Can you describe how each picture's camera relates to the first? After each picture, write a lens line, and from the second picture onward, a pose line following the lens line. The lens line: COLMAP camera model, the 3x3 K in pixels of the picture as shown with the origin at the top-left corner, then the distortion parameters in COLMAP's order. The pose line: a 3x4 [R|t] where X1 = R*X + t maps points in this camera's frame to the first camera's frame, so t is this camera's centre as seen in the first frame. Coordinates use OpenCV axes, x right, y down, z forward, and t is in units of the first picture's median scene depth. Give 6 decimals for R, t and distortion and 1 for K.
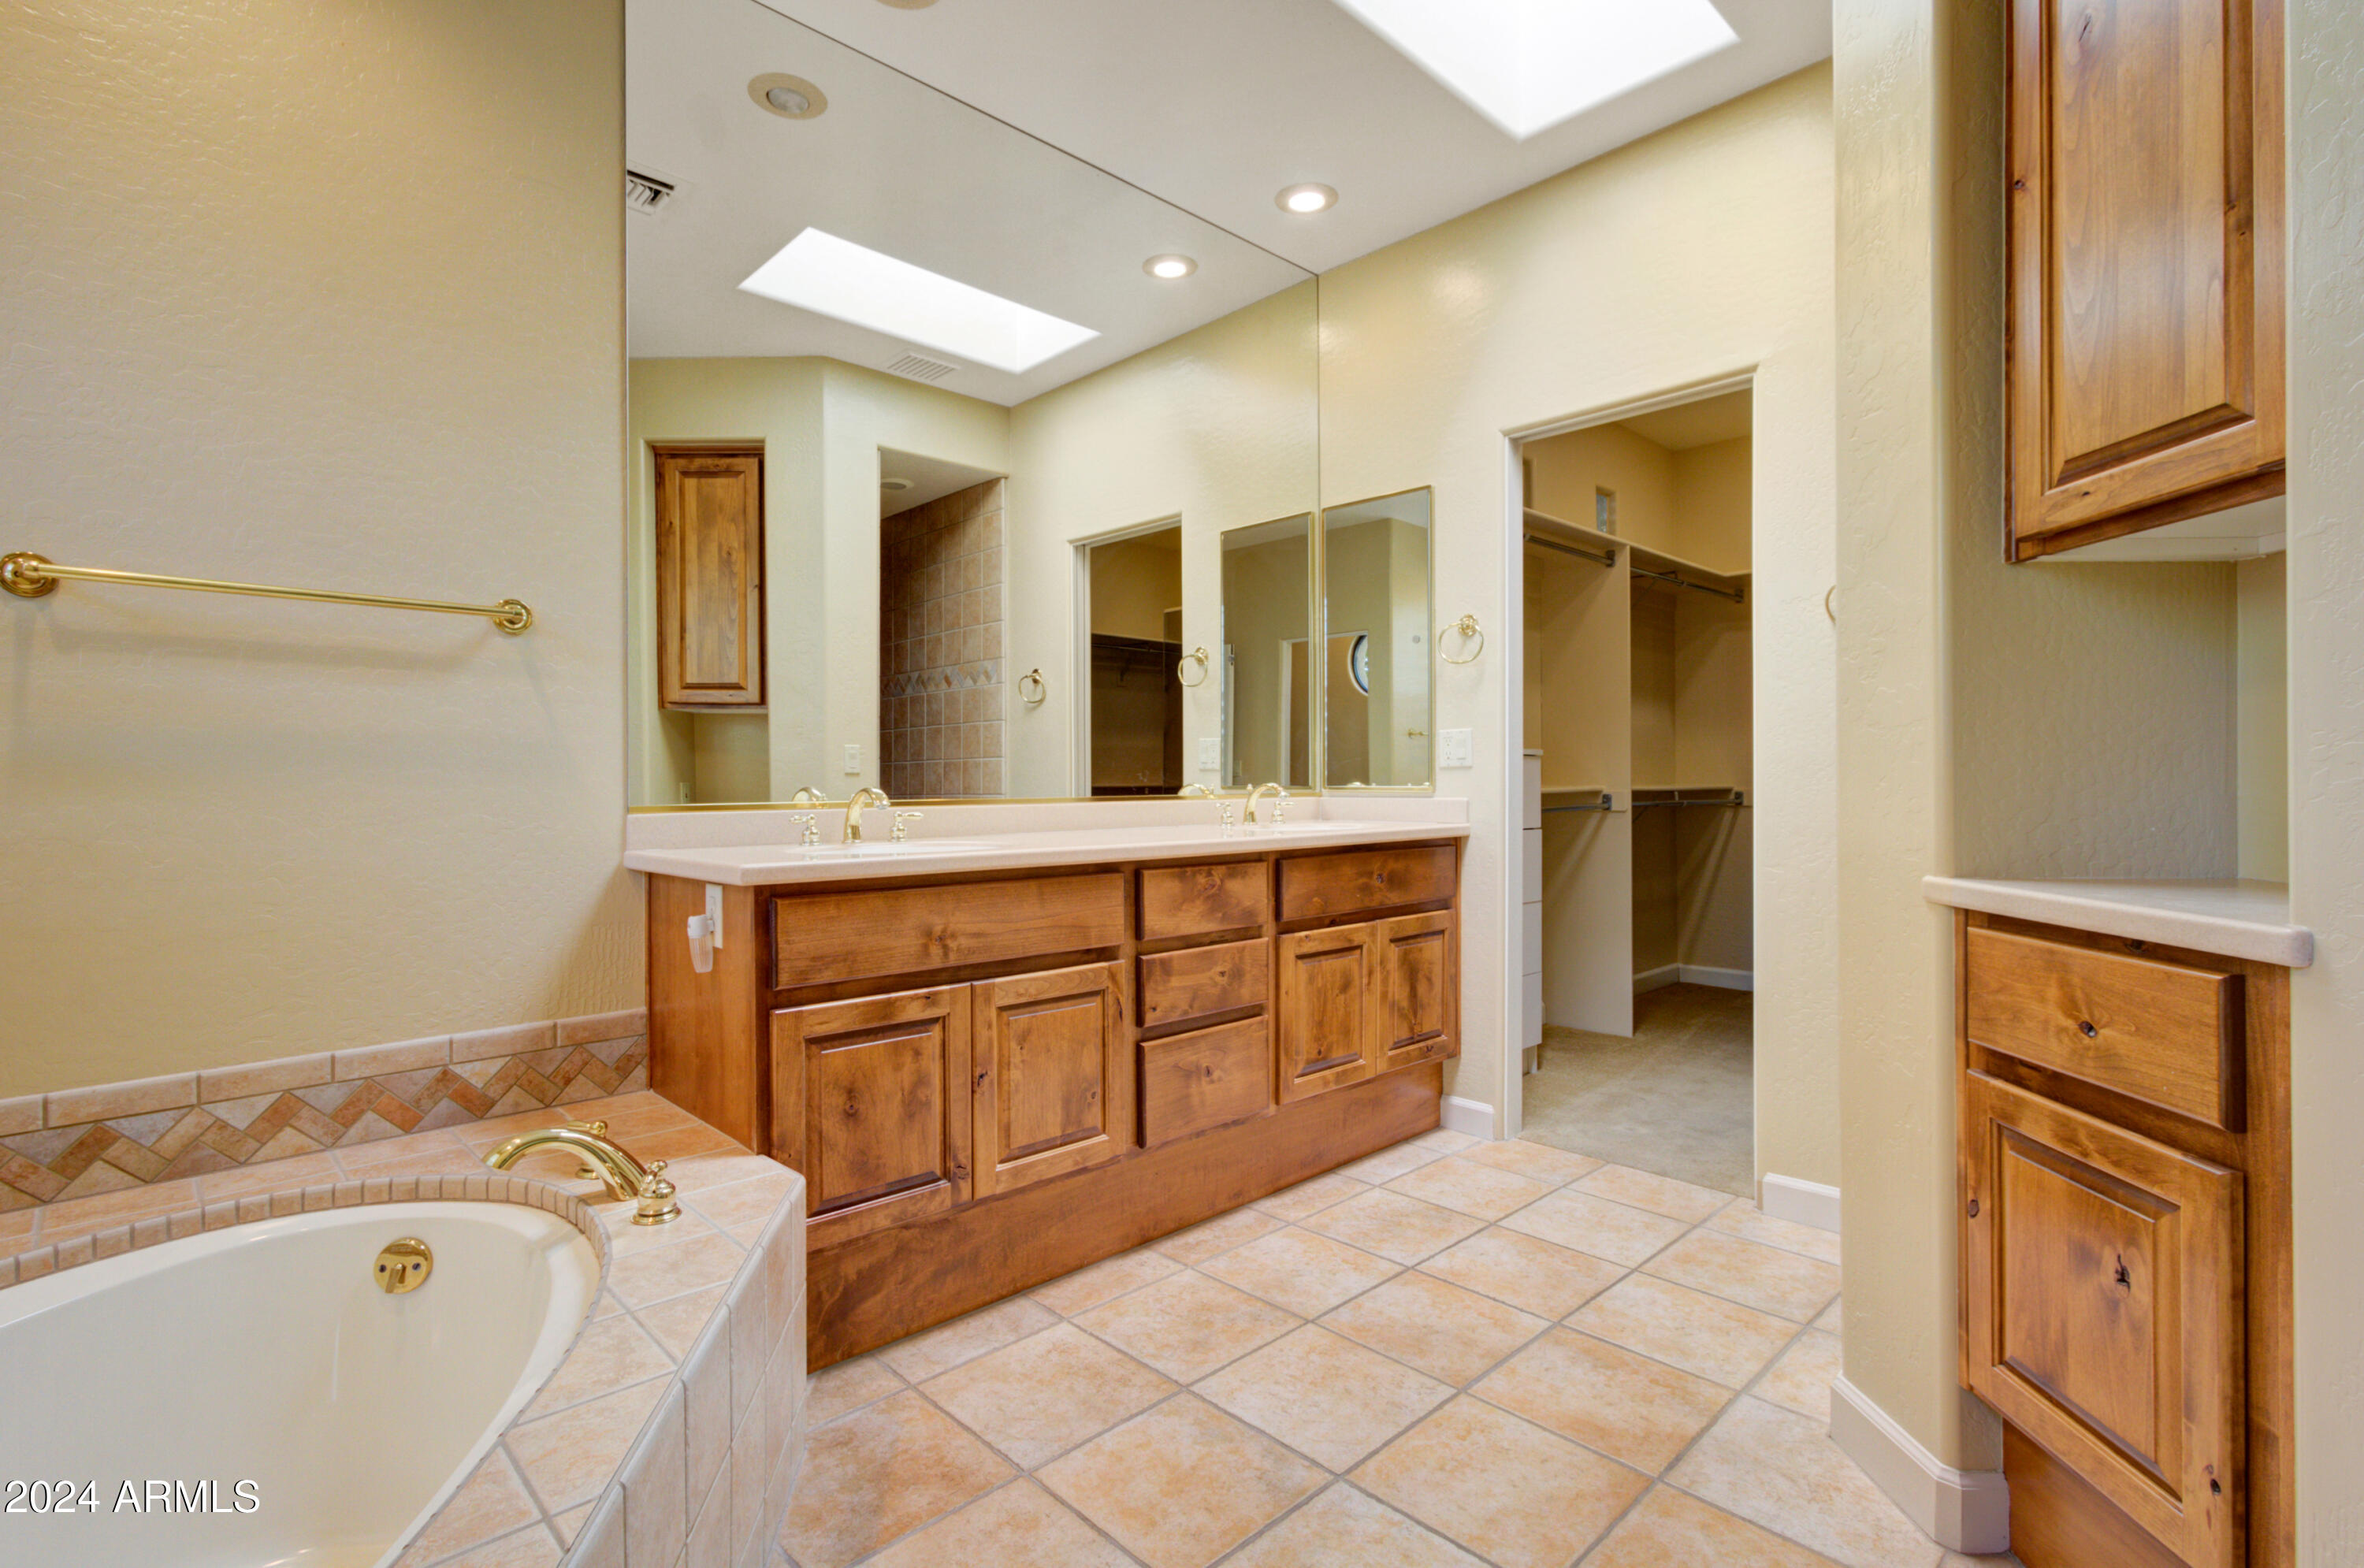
lens RADIAL K [[1081.1, 0, 1177.6], [0, 1081.1, 782.0], [0, 0, 1]] dist [-0.003550, 0.003002]
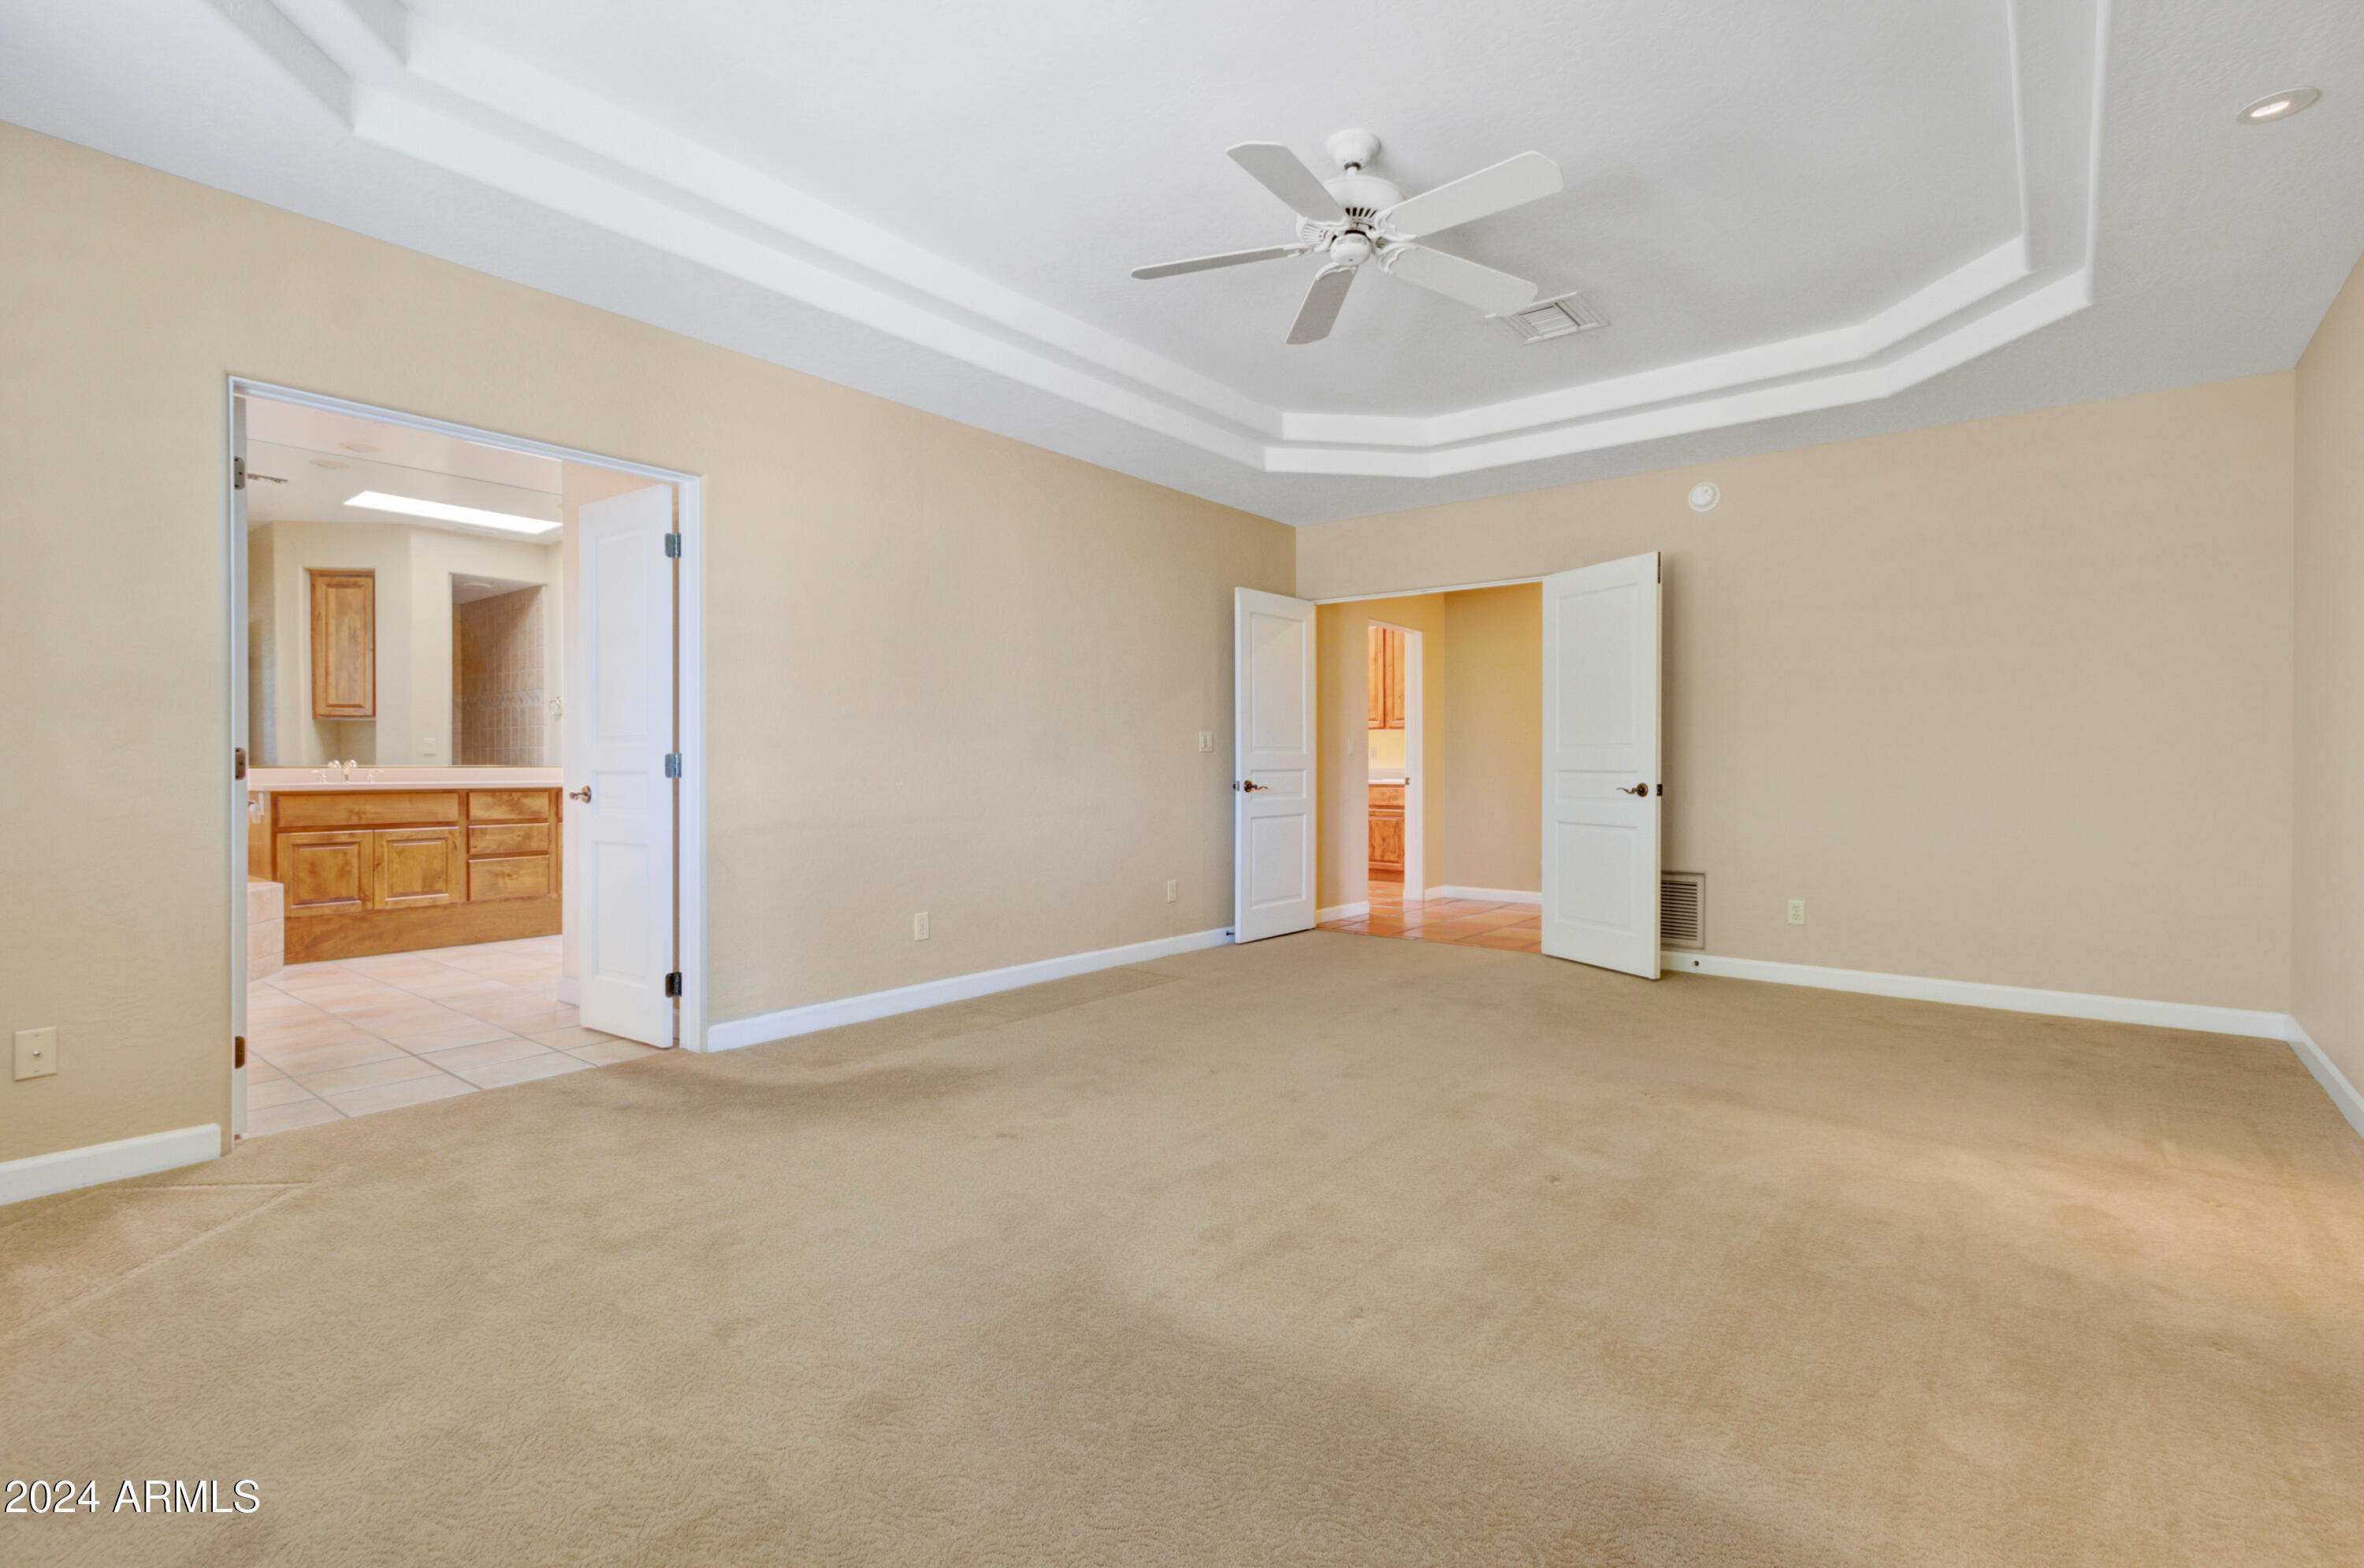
lens RADIAL K [[1081.1, 0, 1234.6], [0, 1081.1, 772.5], [0, 0, 1]] dist [-0.003550, 0.003002]
pose [[0.988499, 0.001419, 0.151220, 1.372310], [-0.002082, 0.999989, 0.004224, 0.020242], [-0.151212, -0.004490, 0.988491, -1.798350]]
